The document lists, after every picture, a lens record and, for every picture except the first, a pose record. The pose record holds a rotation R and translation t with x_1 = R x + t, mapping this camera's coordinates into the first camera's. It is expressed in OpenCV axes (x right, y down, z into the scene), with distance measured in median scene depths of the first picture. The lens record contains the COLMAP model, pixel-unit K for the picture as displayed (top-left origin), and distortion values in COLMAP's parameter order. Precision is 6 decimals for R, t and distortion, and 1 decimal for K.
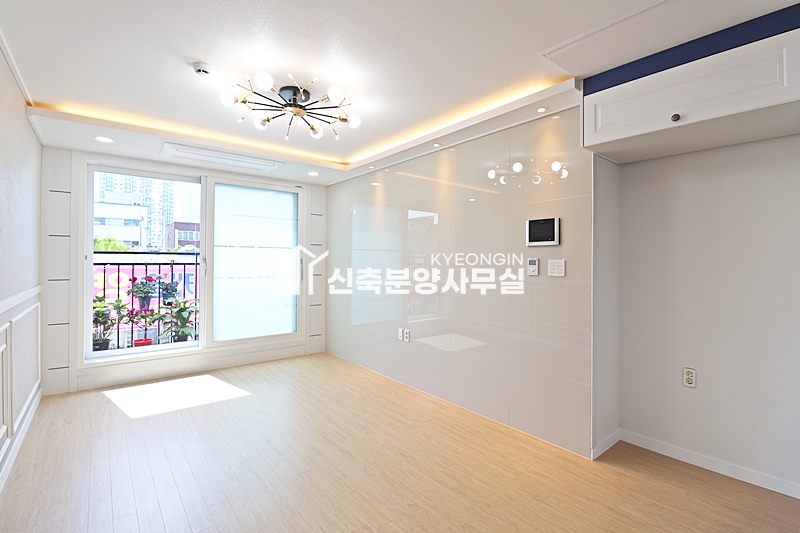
lens RADIAL K [[369.8, 0, 403.0], [0, 369.8, 259.2], [0, 0, 1]] dist [-0.004733, -0.009882]
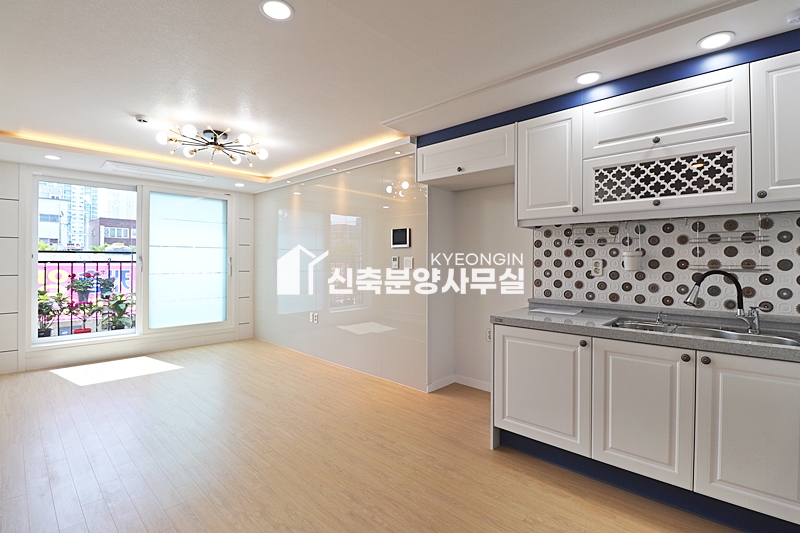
lens RADIAL K [[369.8, 0, 402.6], [0, 369.8, 259.5], [0, 0, 1]] dist [-0.004733, -0.009882]
pose [[0.990829, -0.001440, 0.135111, 0.148583], [0.000927, 0.999992, 0.003862, 0.003076], [-0.135116, -0.003701, 0.990823, -0.315978]]
